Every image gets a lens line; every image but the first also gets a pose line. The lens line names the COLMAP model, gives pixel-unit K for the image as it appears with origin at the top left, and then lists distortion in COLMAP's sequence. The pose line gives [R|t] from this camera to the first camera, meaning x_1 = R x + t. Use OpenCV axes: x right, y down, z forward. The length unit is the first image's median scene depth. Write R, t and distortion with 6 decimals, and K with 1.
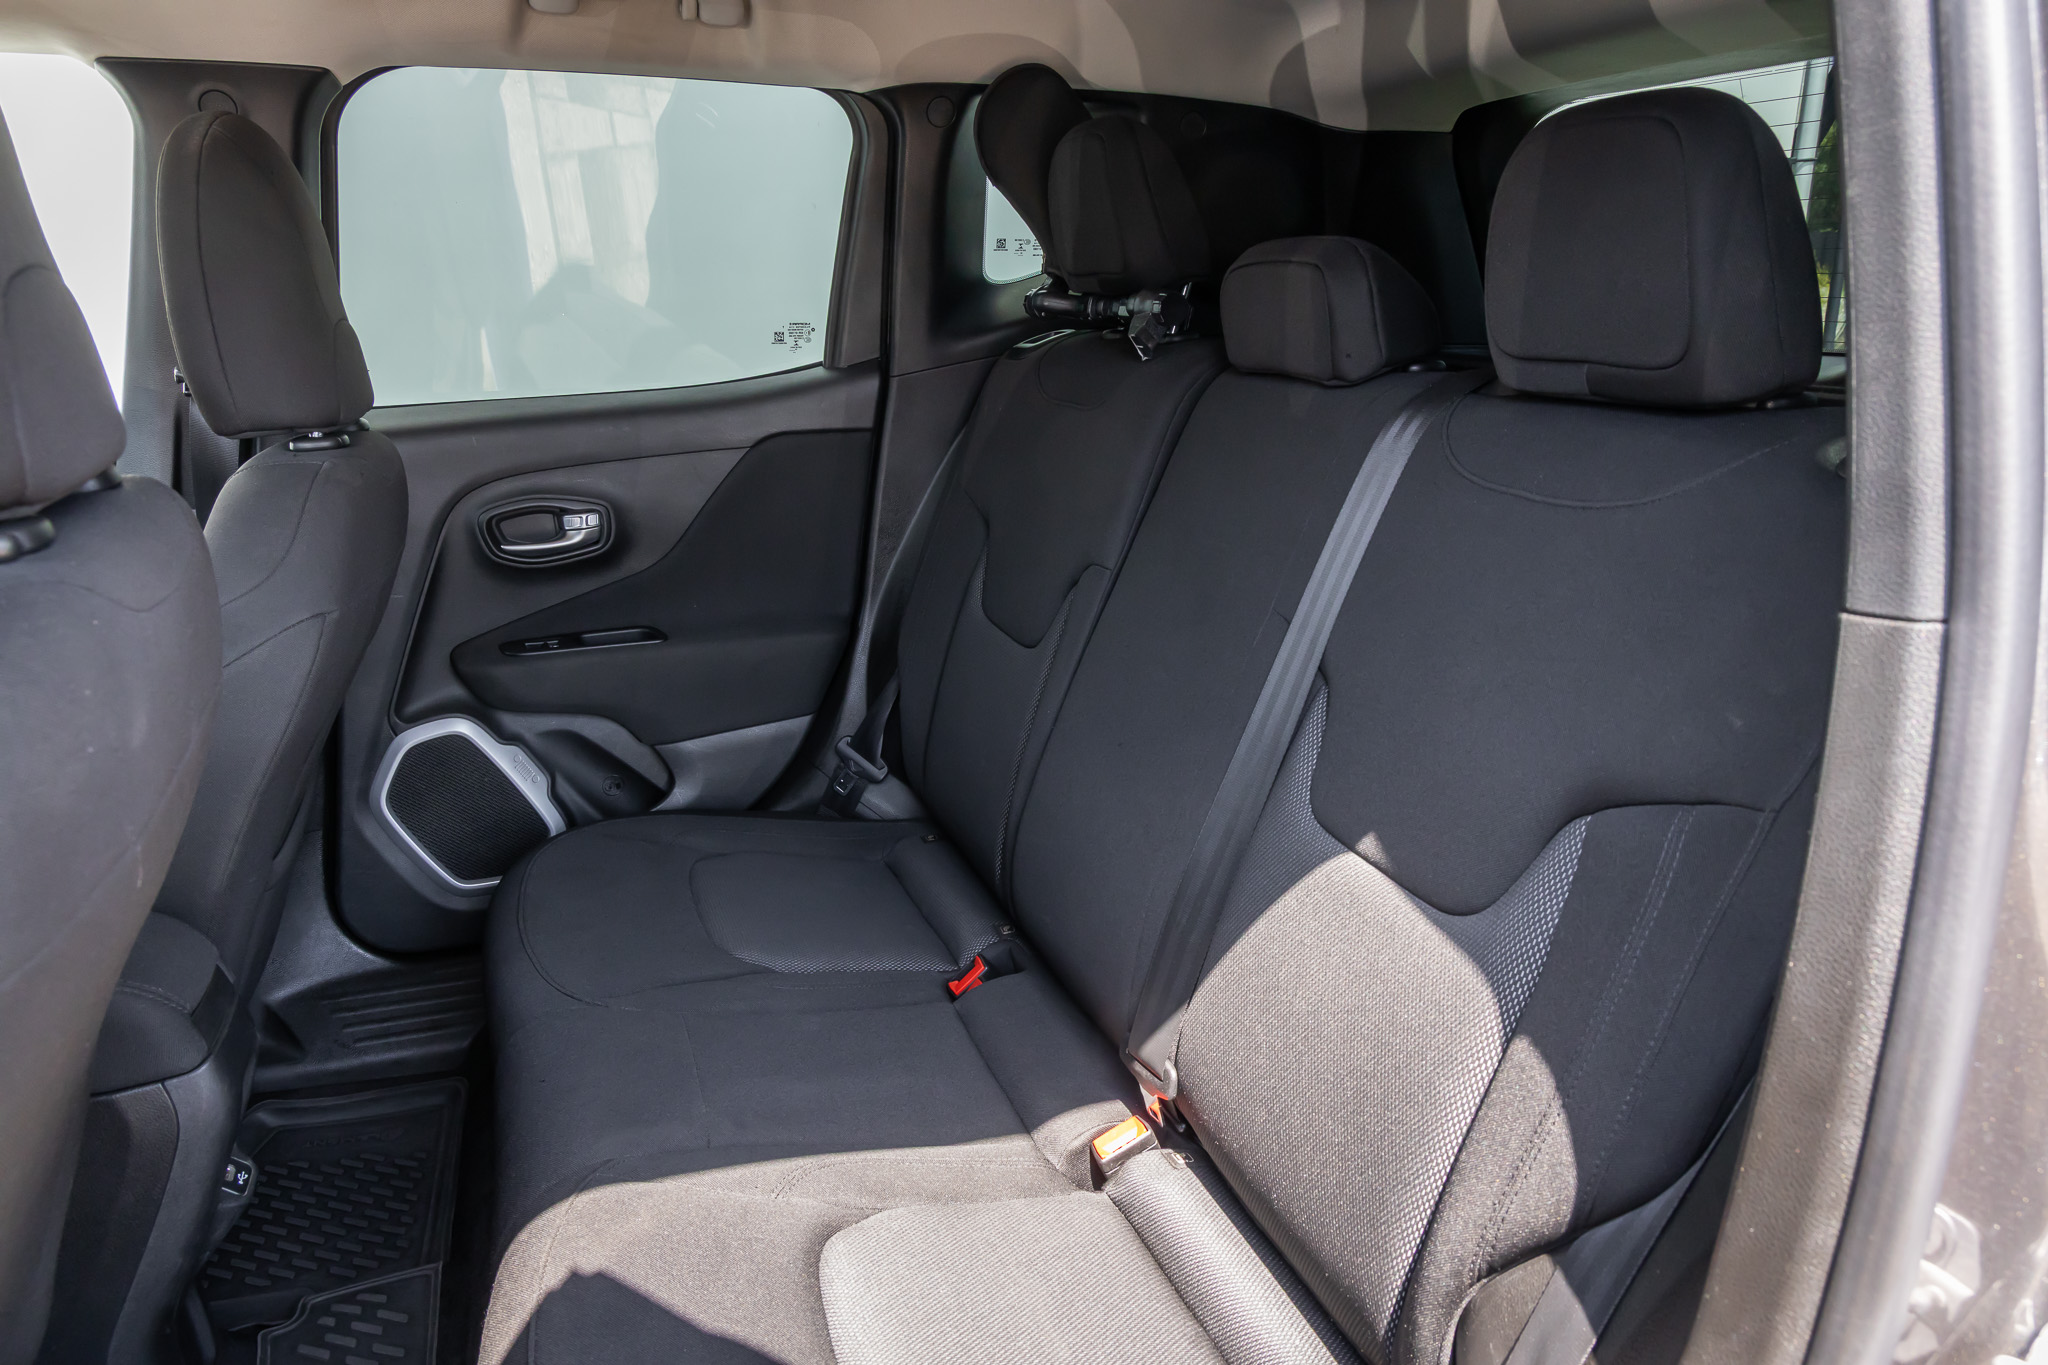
lens RADIAL K [[1357.7, 0, 1023.7], [0, 1357.7, 690.1], [0, 0, 1]] dist [-0.002000, -0.003067]
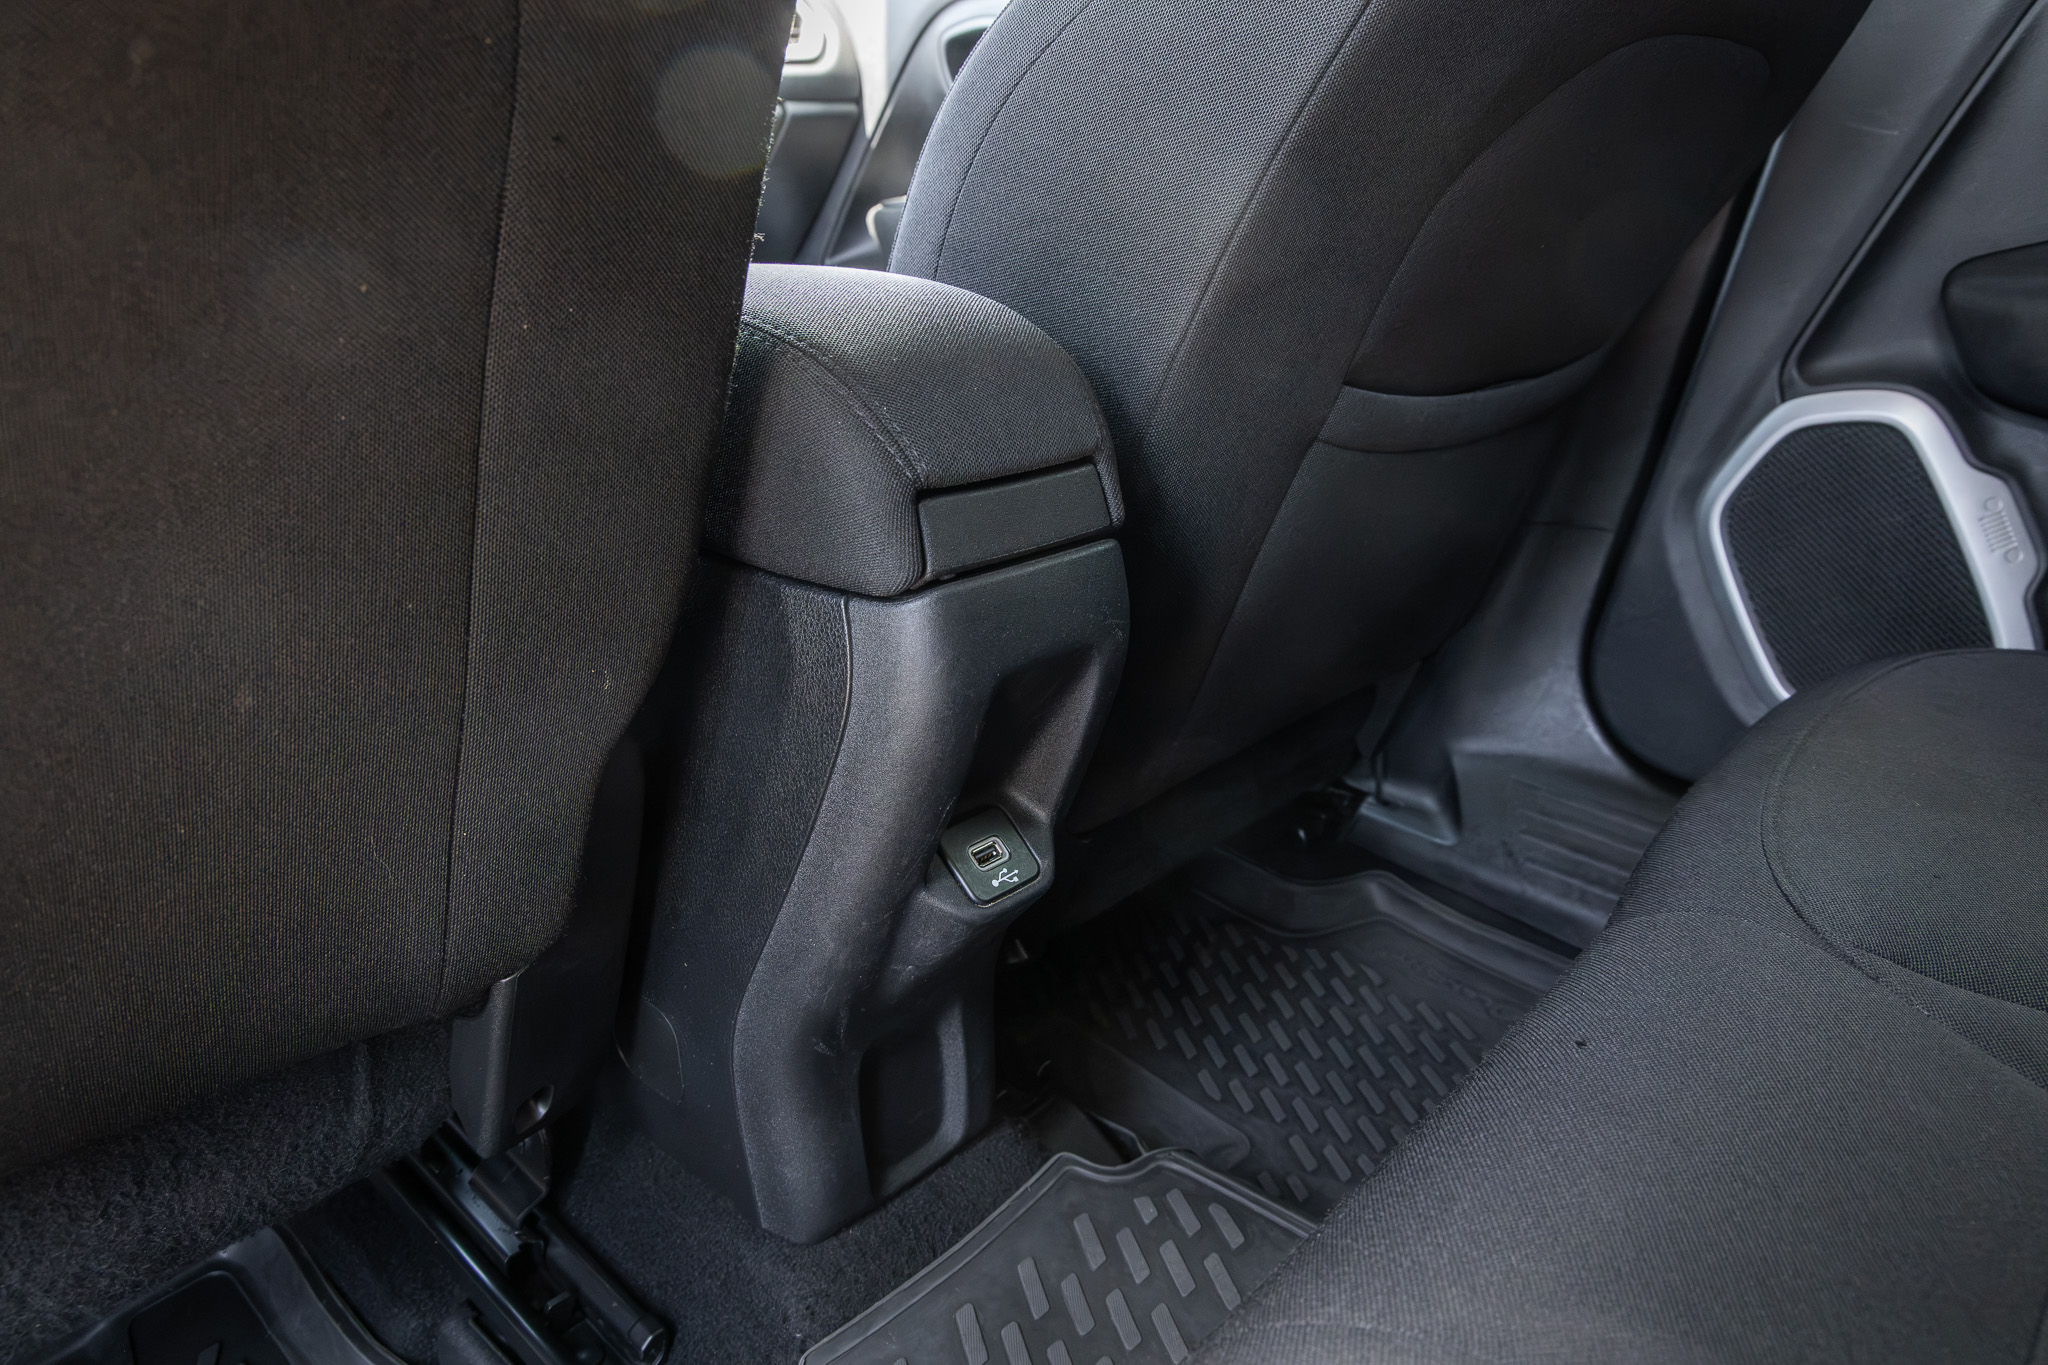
lens RADIAL K [[1357.7, 0, 1023.7], [0, 1357.7, 690.1], [0, 0, 1]] dist [-0.002000, -0.003067]
pose [[0.465012, 0.346834, -0.814536, -0.108301], [-0.288791, 0.929163, 0.230775, 0.106178], [0.836877, 0.127917, 0.532235, 0.449985]]
